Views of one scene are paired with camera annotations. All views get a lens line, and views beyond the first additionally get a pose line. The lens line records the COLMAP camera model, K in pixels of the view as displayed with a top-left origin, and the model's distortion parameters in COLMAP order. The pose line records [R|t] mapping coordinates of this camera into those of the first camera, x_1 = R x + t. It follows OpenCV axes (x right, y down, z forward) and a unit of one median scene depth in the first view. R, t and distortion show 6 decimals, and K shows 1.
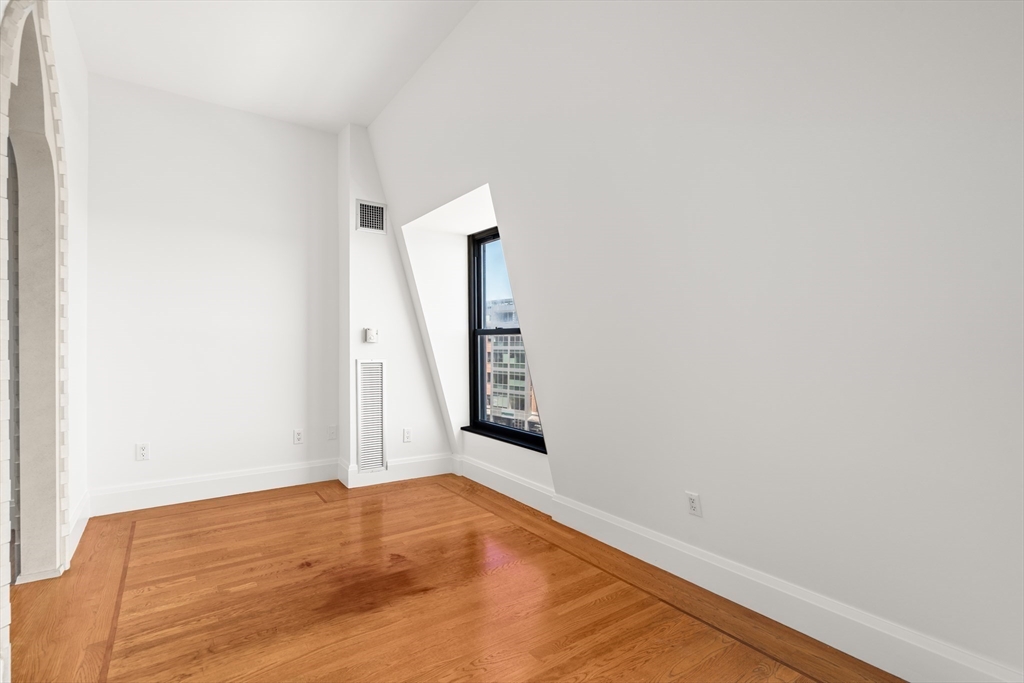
lens RADIAL K [[464.9, 0, 510.4], [0, 464.9, 342.9], [0, 0, 1]] dist [-0.001071, 0.000803]
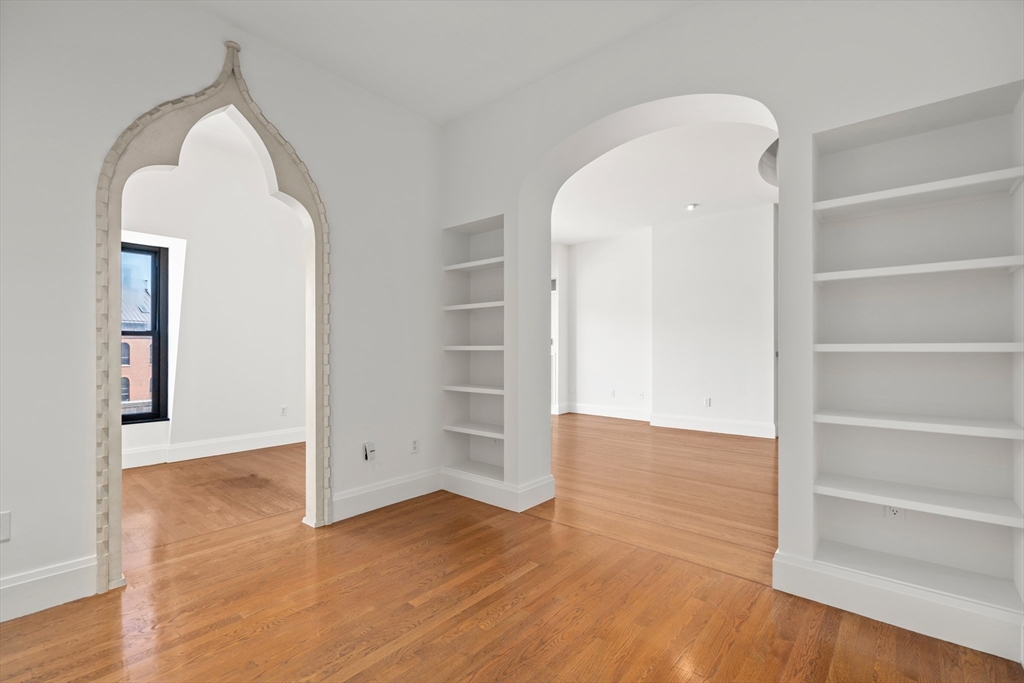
lens RADIAL K [[464.9, 0, 510.7], [0, 464.9, 350.4], [0, 0, 1]] dist [-0.001071, 0.000803]
pose [[-0.247934, -0.002974, 0.968772, -2.165569], [-0.006032, 0.999981, 0.001526, 0.023555], [-0.968758, -0.005466, -0.247947, 0.452802]]
